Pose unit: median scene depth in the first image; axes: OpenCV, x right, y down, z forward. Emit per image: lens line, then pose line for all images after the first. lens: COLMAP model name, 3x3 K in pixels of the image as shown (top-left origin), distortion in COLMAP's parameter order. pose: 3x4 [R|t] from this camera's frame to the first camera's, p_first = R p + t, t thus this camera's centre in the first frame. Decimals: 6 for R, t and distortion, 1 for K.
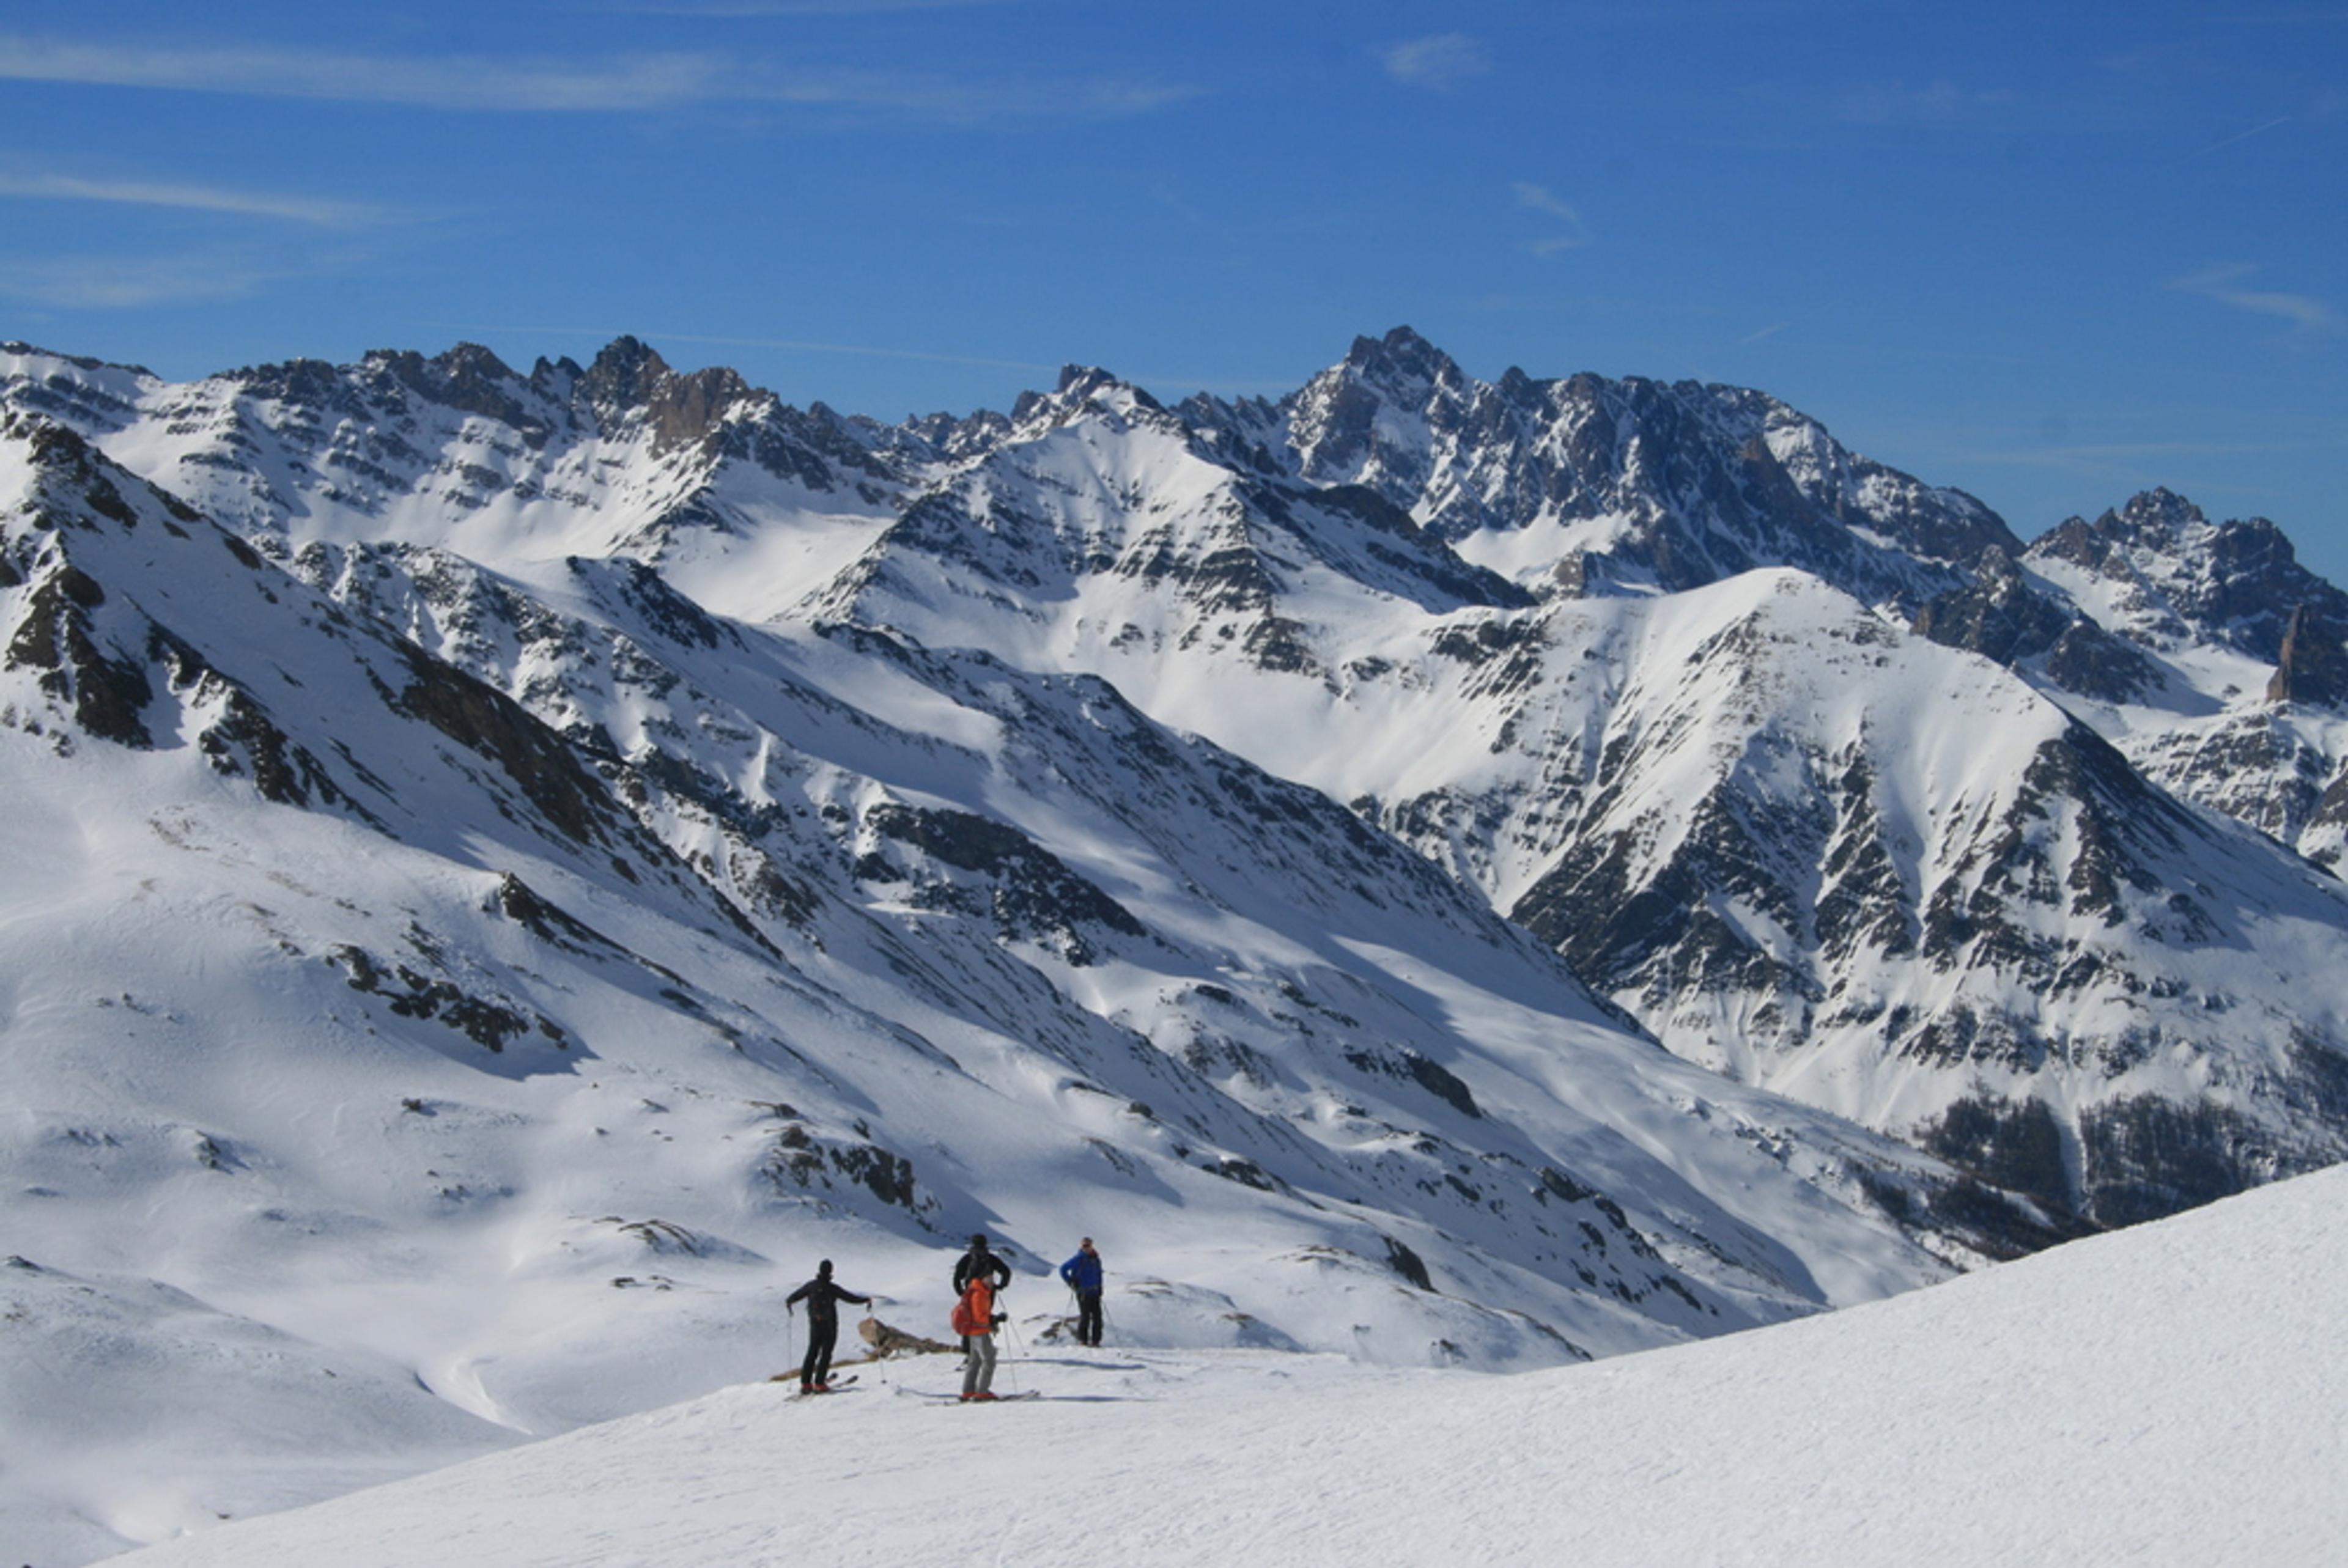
lens RADIAL K [[5683.7, 0, 1206.4], [0, 5683.7, 783.9], [0, 0, 1]] dist [0.091626, 0.726655]
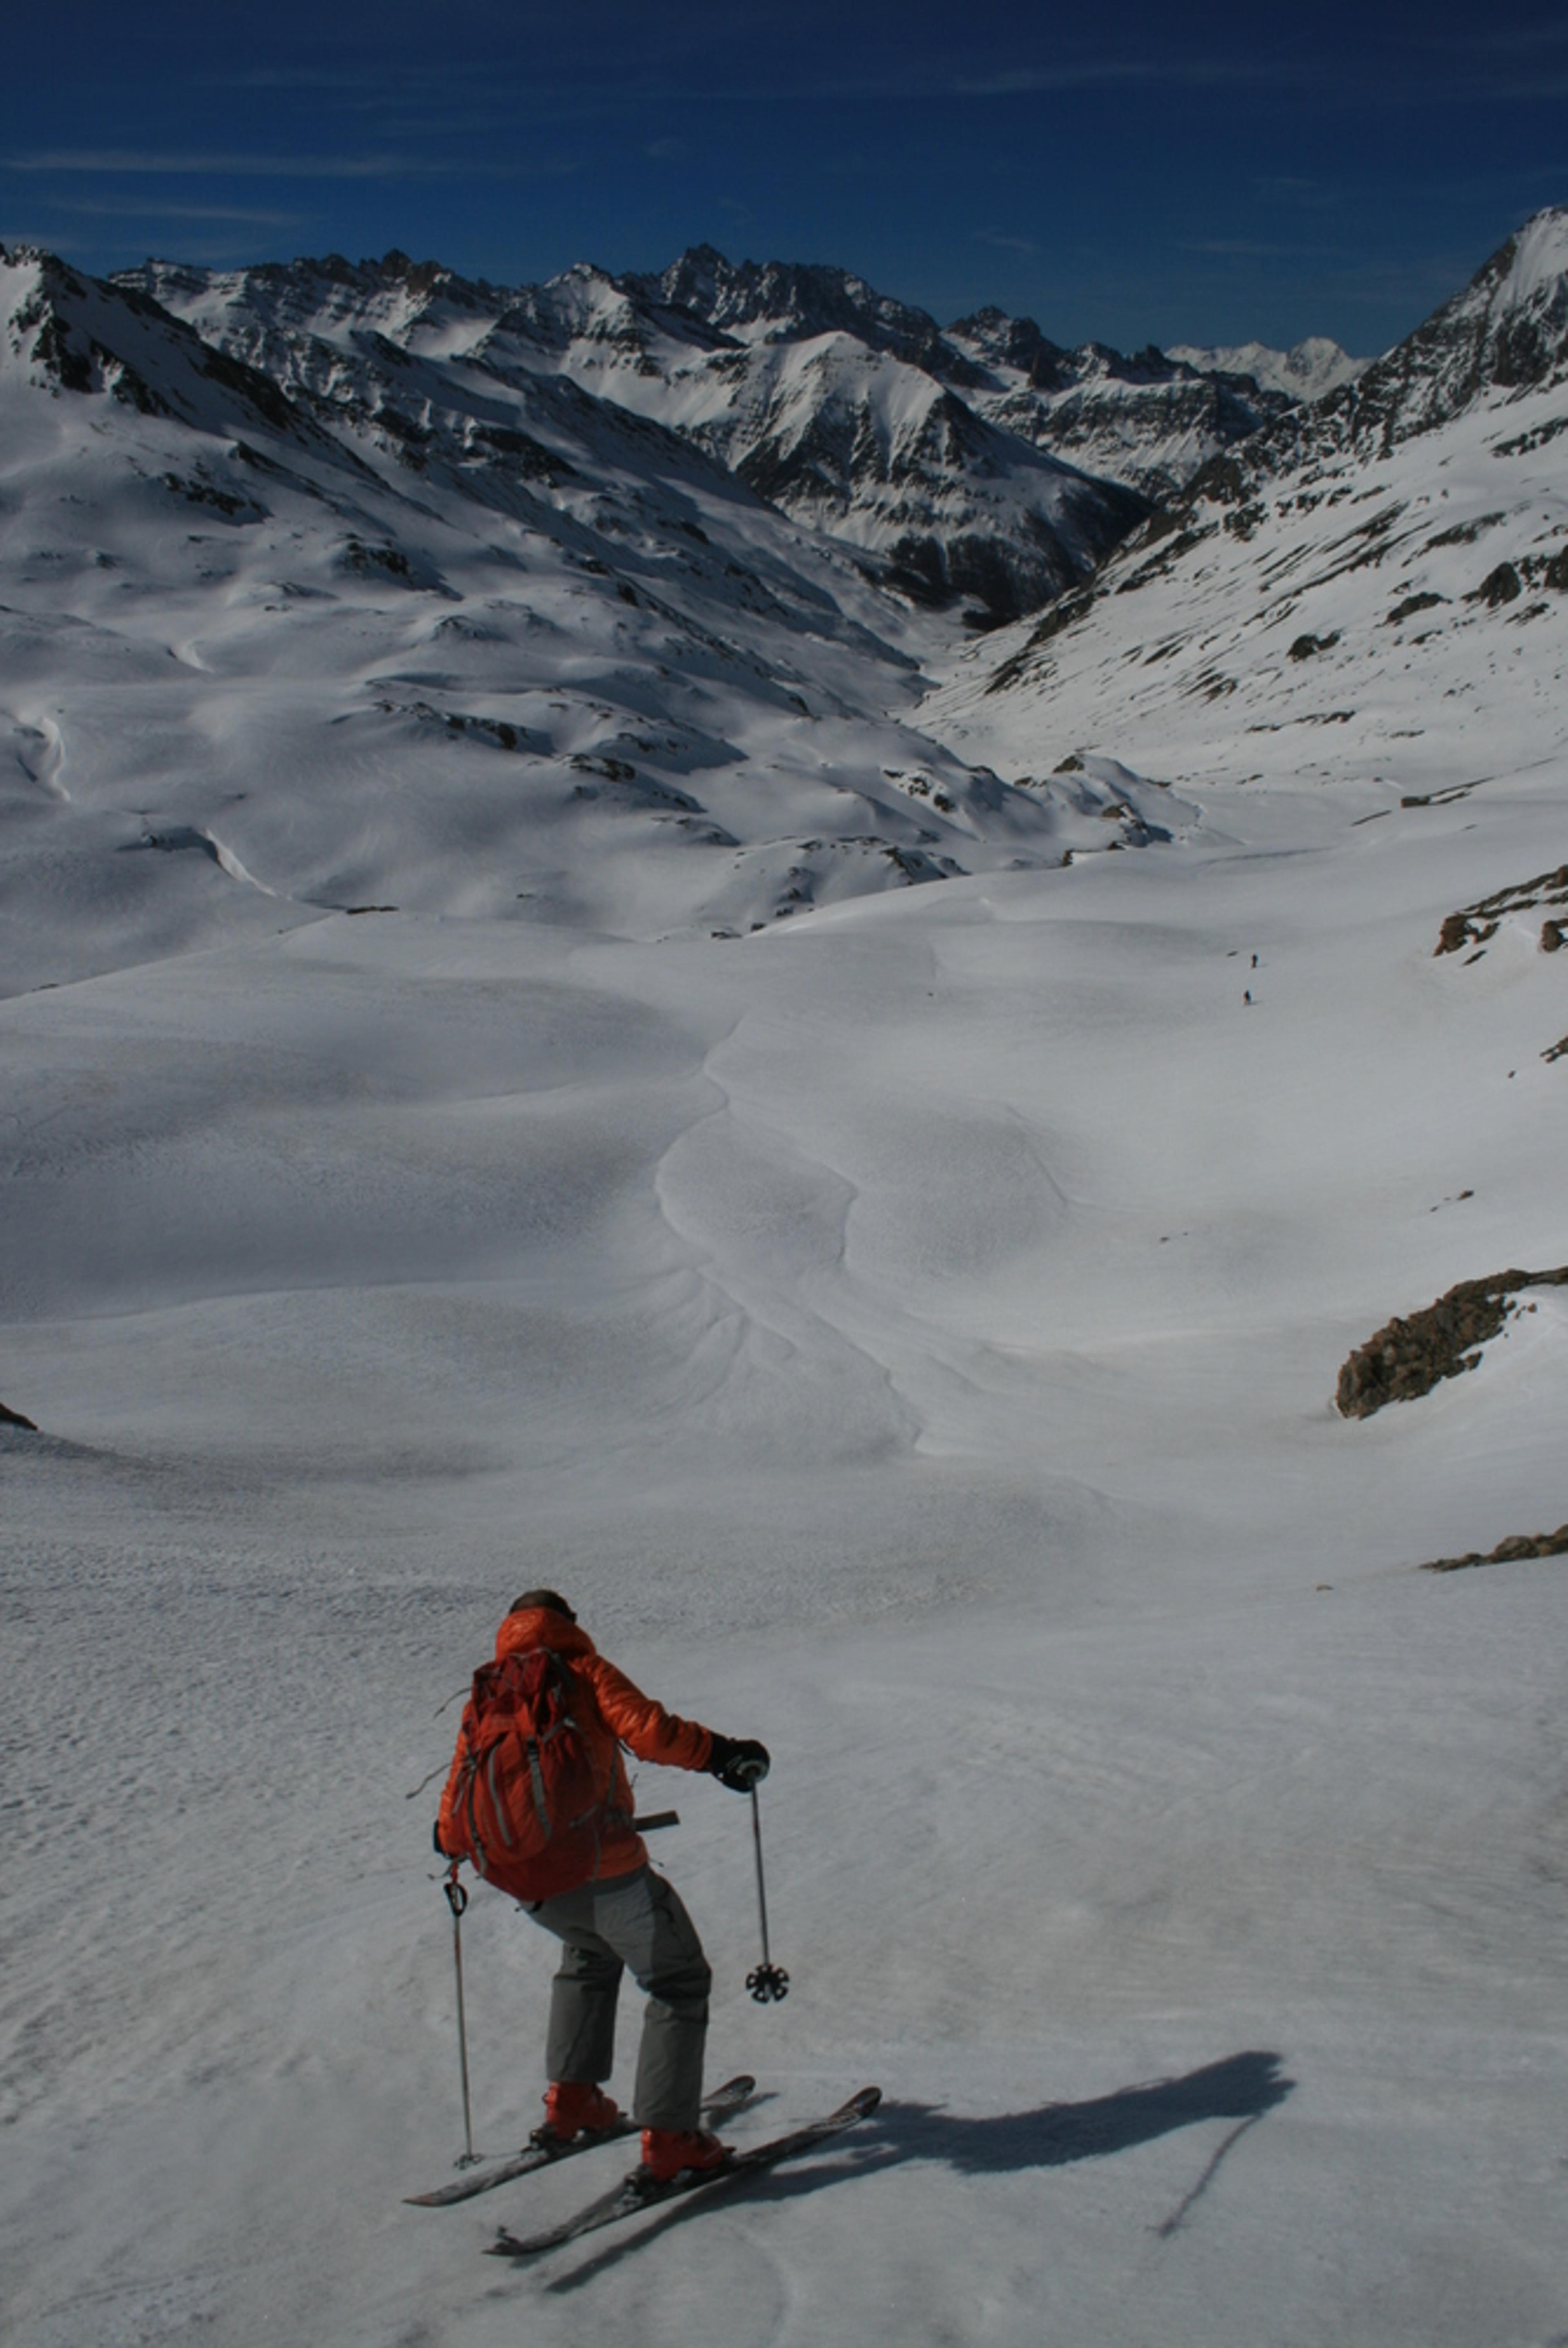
lens RADIAL K [[2000.7, 0, 766.4], [0, 2000.7, 1173.4], [0, 0, 1]] dist [-0.161164, 0.148183]
pose [[0.998407, -0.034063, 0.044986, 0.016364], [0.015904, 0.934790, 0.354845, 0.005389], [-0.054140, -0.353564, 0.933842, 0.034968]]
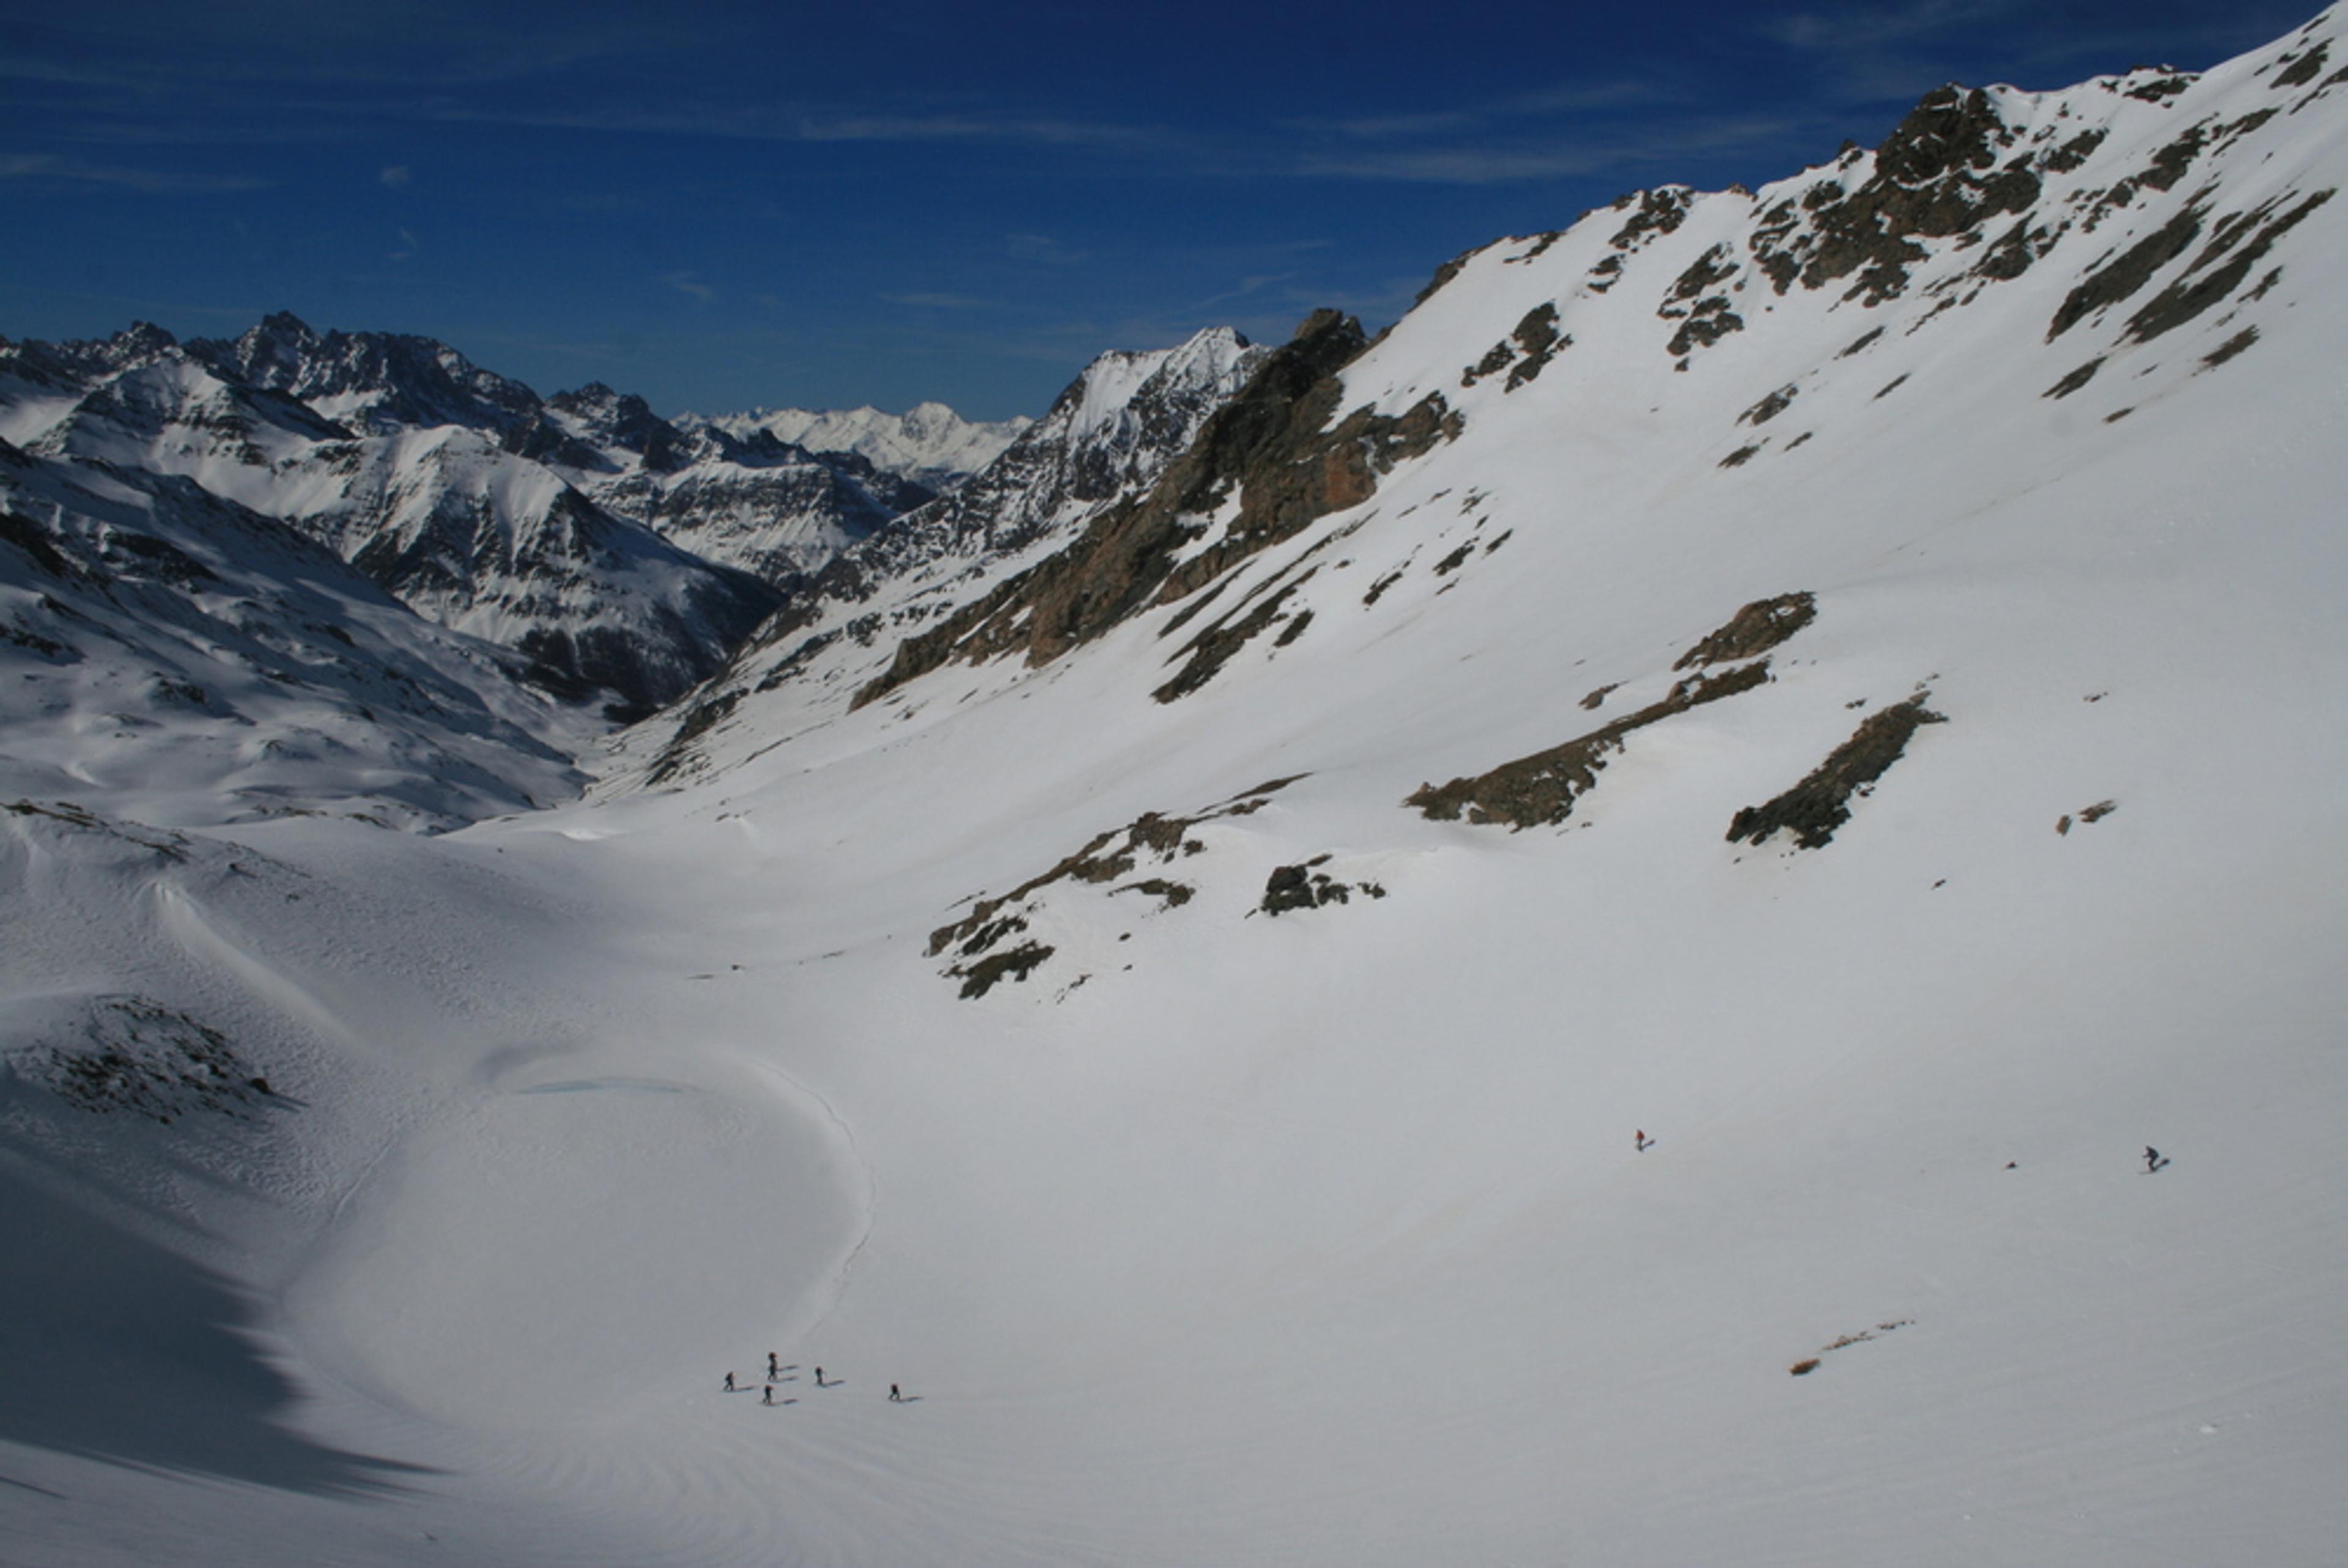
lens RADIAL K [[2269.7, 0, 1165.4], [0, 2269.7, 792.5], [0, 0, 1]] dist [-0.138155, 0.156411]
pose [[0.916337, -0.049265, 0.397365, -0.016471], [-0.005085, 0.990890, 0.134576, -0.011966], [-0.400375, -0.125337, 0.907739, -0.082025]]
